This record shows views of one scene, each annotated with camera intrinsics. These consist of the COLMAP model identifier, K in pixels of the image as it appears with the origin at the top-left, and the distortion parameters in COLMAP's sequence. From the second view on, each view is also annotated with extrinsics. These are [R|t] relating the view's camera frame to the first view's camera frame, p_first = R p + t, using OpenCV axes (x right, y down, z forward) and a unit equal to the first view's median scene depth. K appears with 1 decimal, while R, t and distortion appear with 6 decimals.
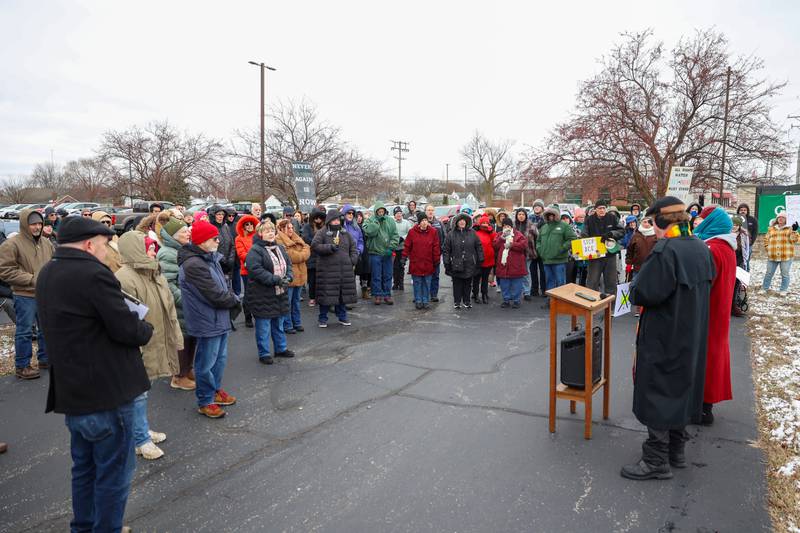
lens RADIAL K [[618.9, 0, 400.0], [0, 618.9, 236.9], [0, 0, 1]] dist [-0.003423, 0.003531]
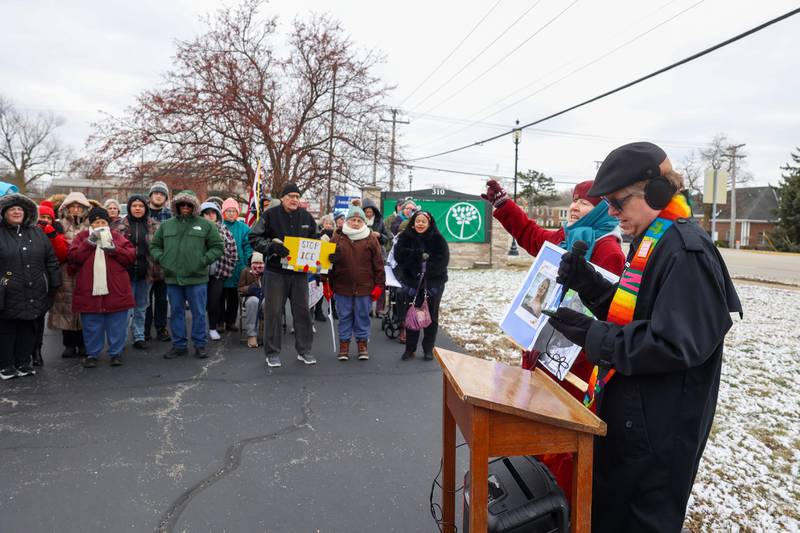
lens RADIAL K [[618.9, 0, 400.0], [0, 618.9, 236.9], [0, 0, 1]] dist [-0.003423, 0.003531]
pose [[0.752780, 0.015304, 0.658095, -0.000139], [-0.002809, 0.999795, -0.020037, 0.004588], [-0.658267, 0.013235, 0.752669, 0.261716]]
